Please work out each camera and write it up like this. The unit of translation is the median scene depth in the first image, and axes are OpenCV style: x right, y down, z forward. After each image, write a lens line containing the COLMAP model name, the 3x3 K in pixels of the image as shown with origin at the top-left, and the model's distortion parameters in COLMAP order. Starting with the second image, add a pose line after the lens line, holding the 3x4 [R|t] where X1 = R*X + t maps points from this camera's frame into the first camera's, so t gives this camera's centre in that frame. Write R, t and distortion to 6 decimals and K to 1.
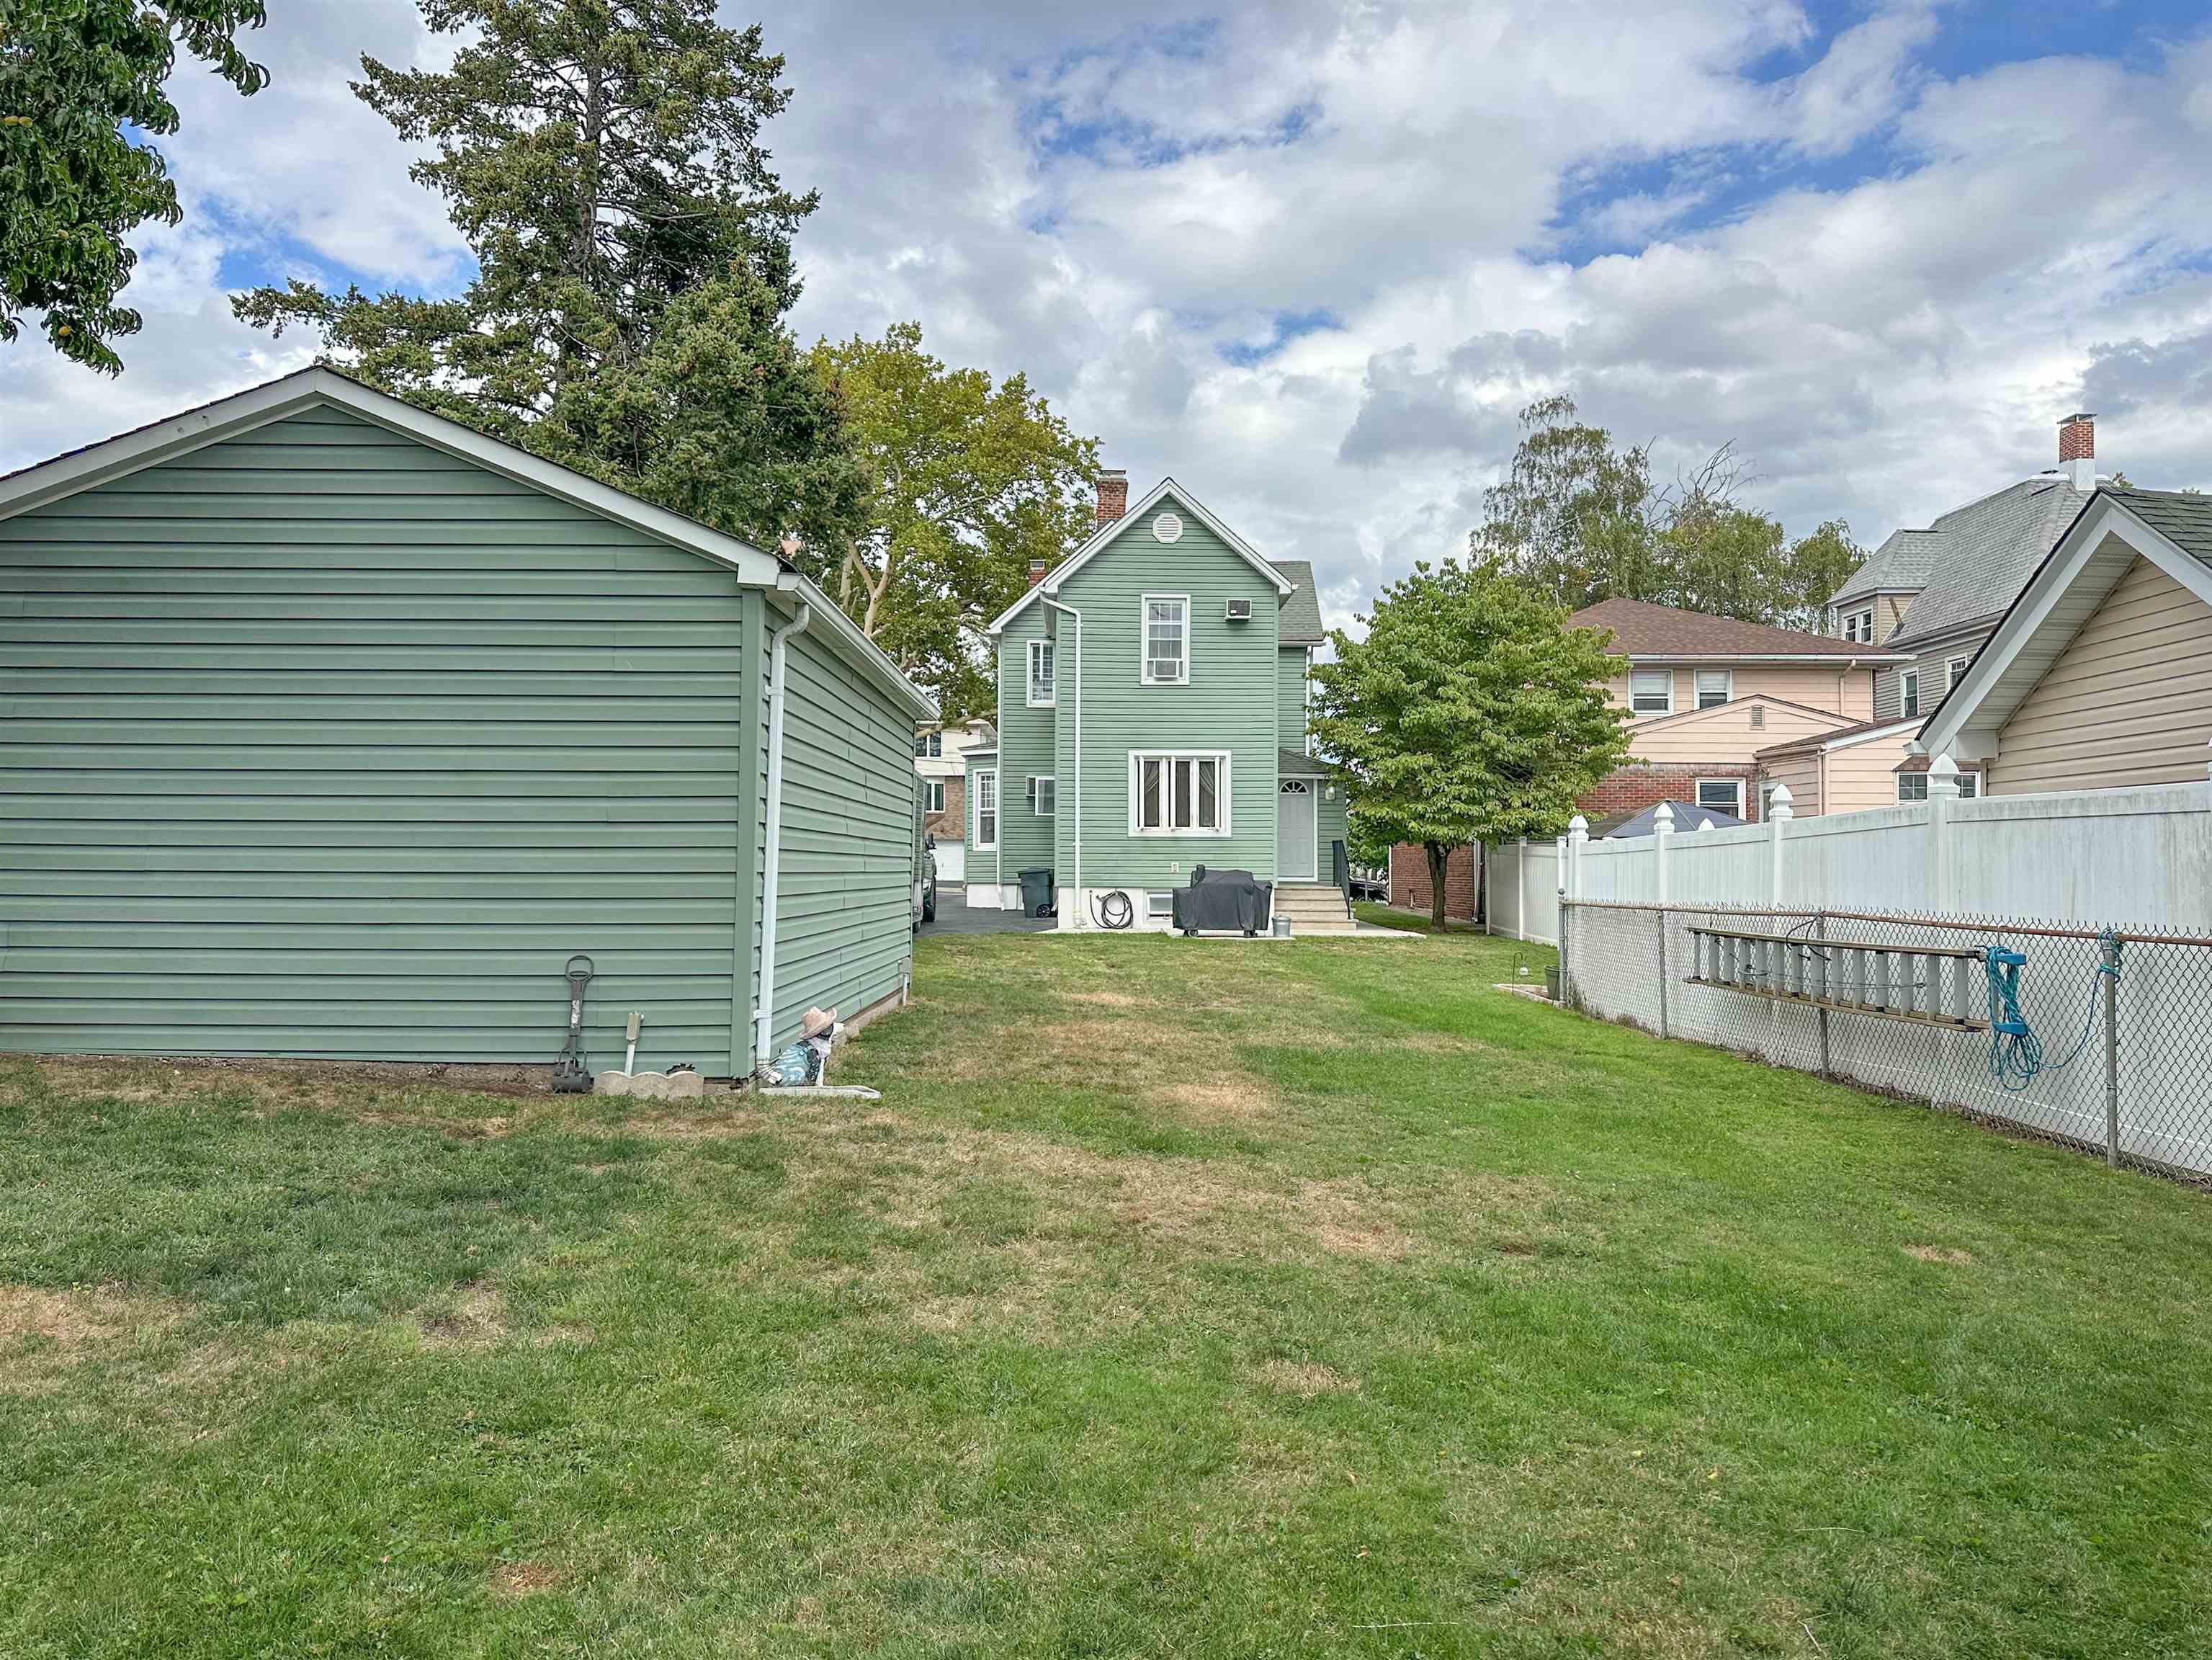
lens RADIAL K [[1575.4, 0, 1088.3], [0, 1575.4, 848.3], [0, 0, 1]] dist [0.089104, -0.092060]
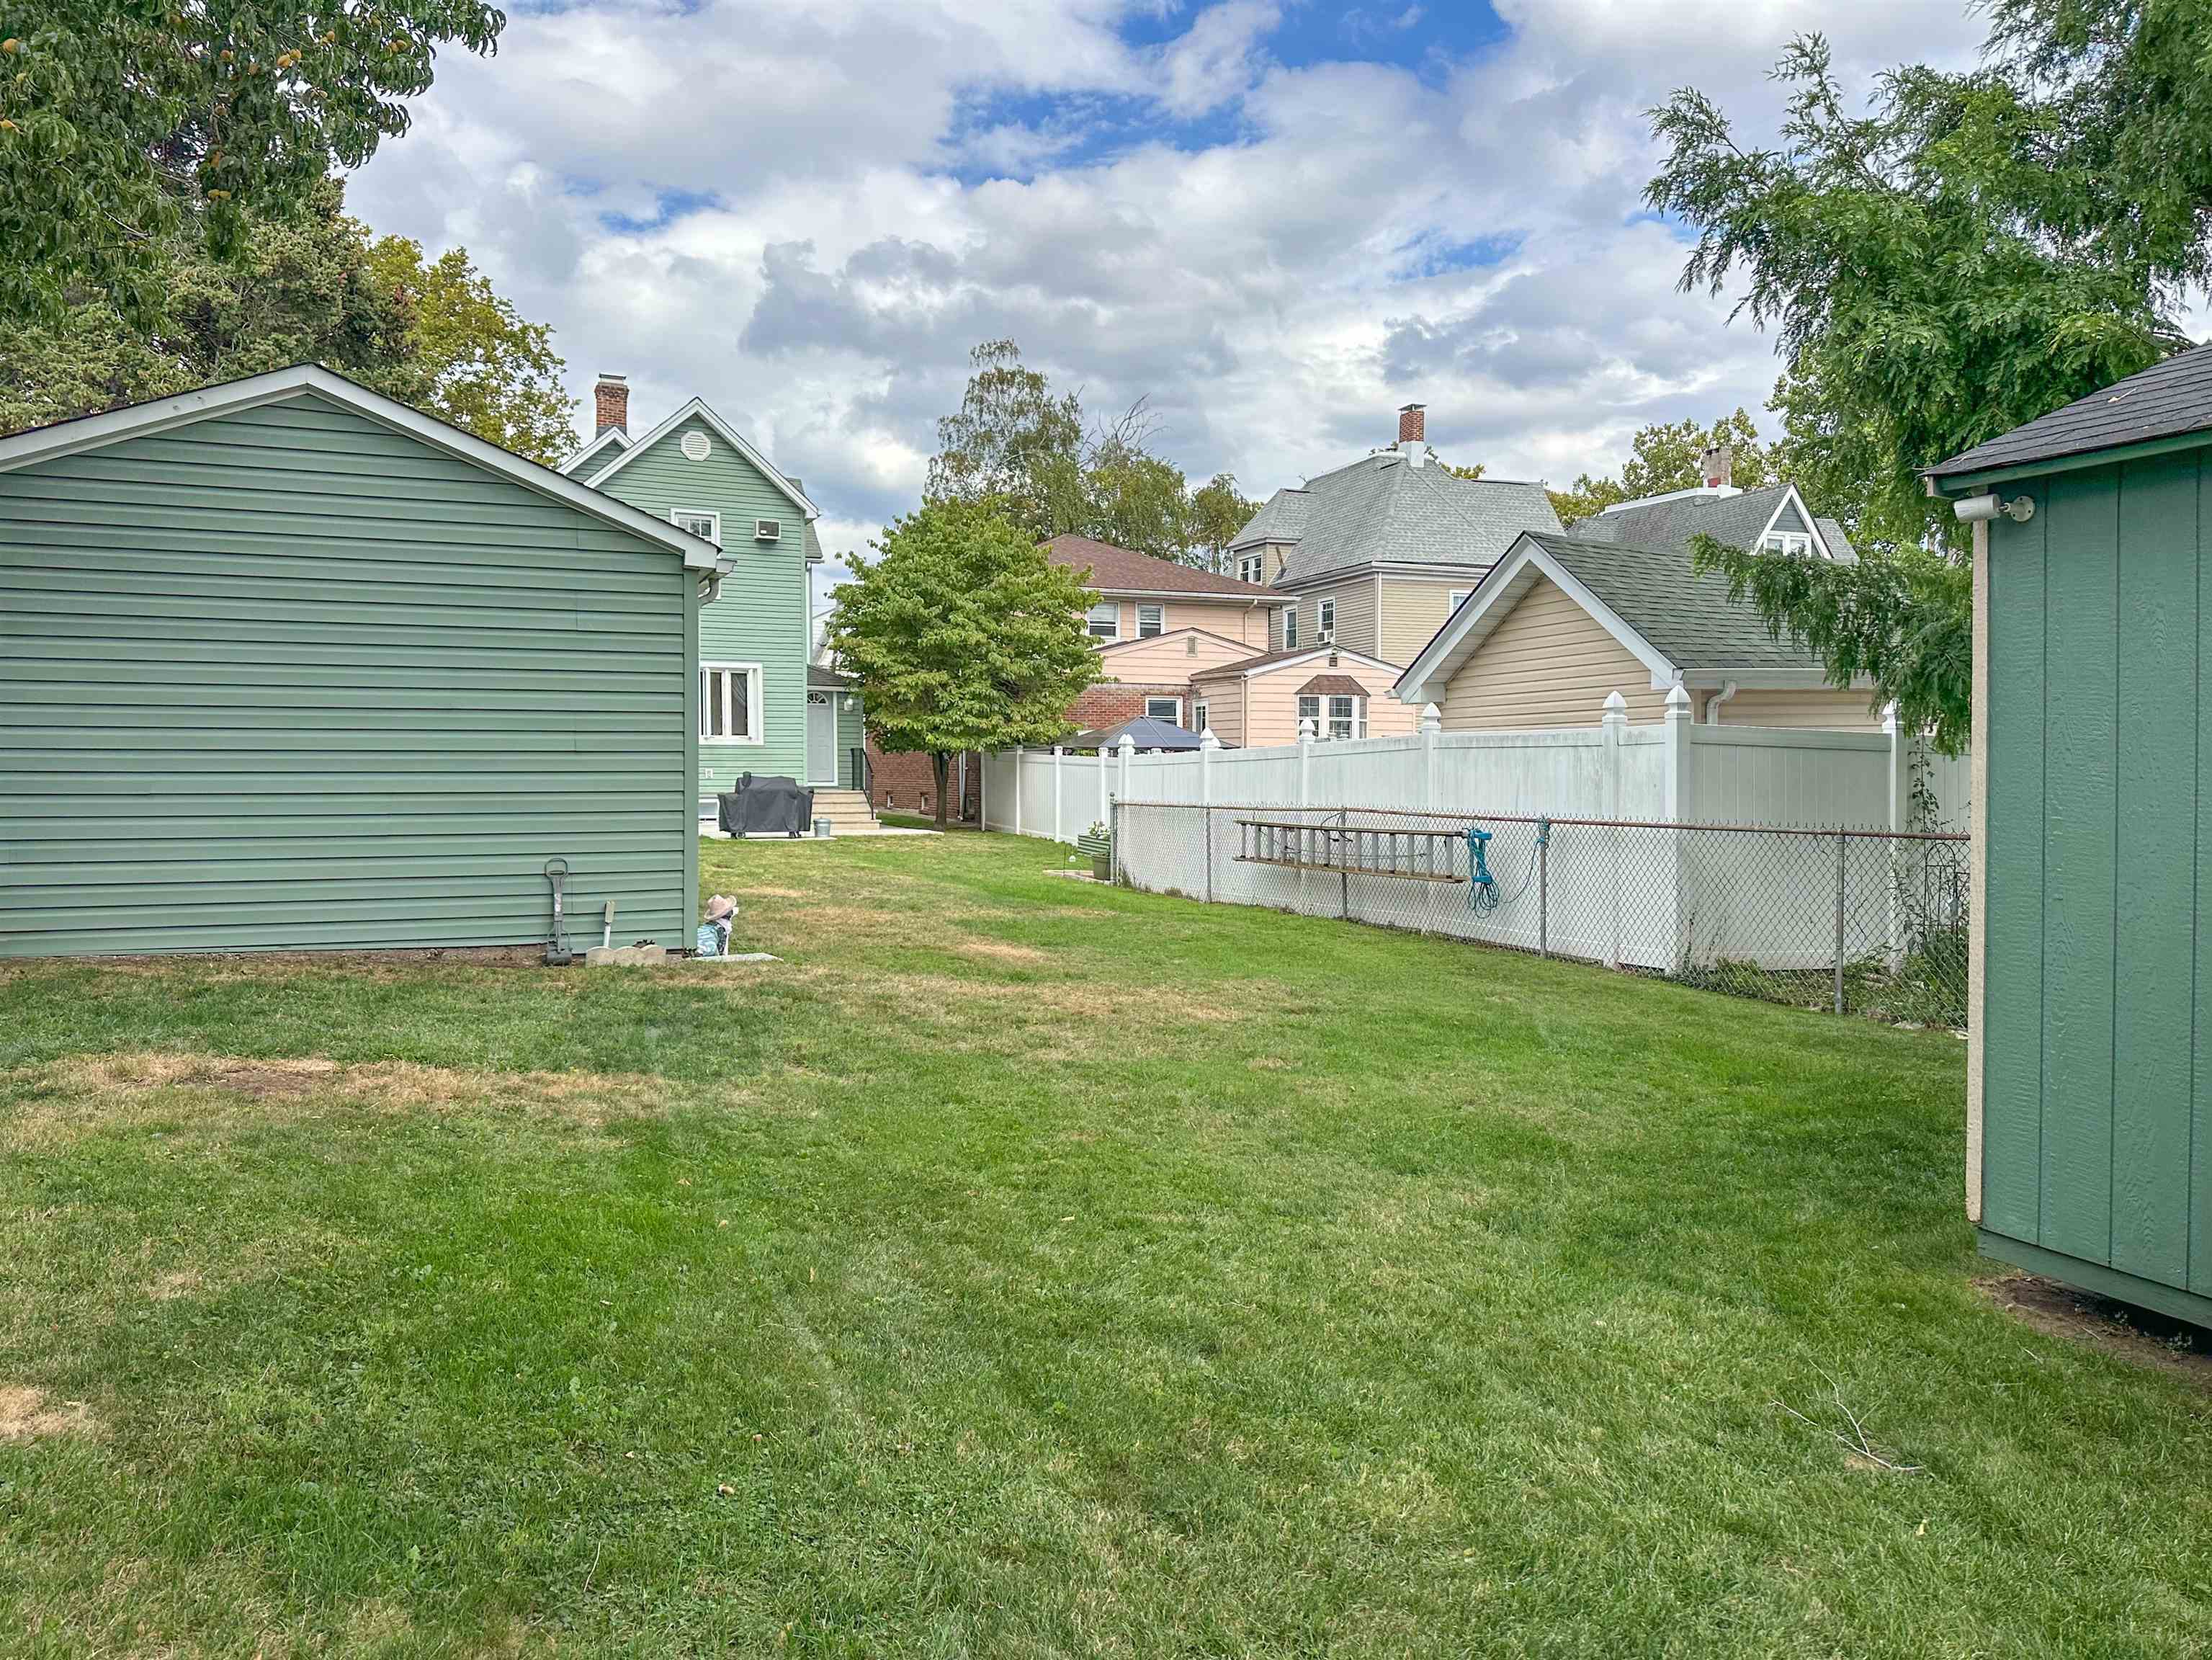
lens RADIAL K [[1575.4, 0, 1107.4], [0, 1575.4, 847.7], [0, 0, 1]] dist [0.089104, -0.092060]
pose [[0.923453, -0.024171, 0.382949, -0.106538], [0.000026, 0.998018, 0.062930, -0.005291], [-0.383711, -0.058103, 0.921623, -0.086941]]
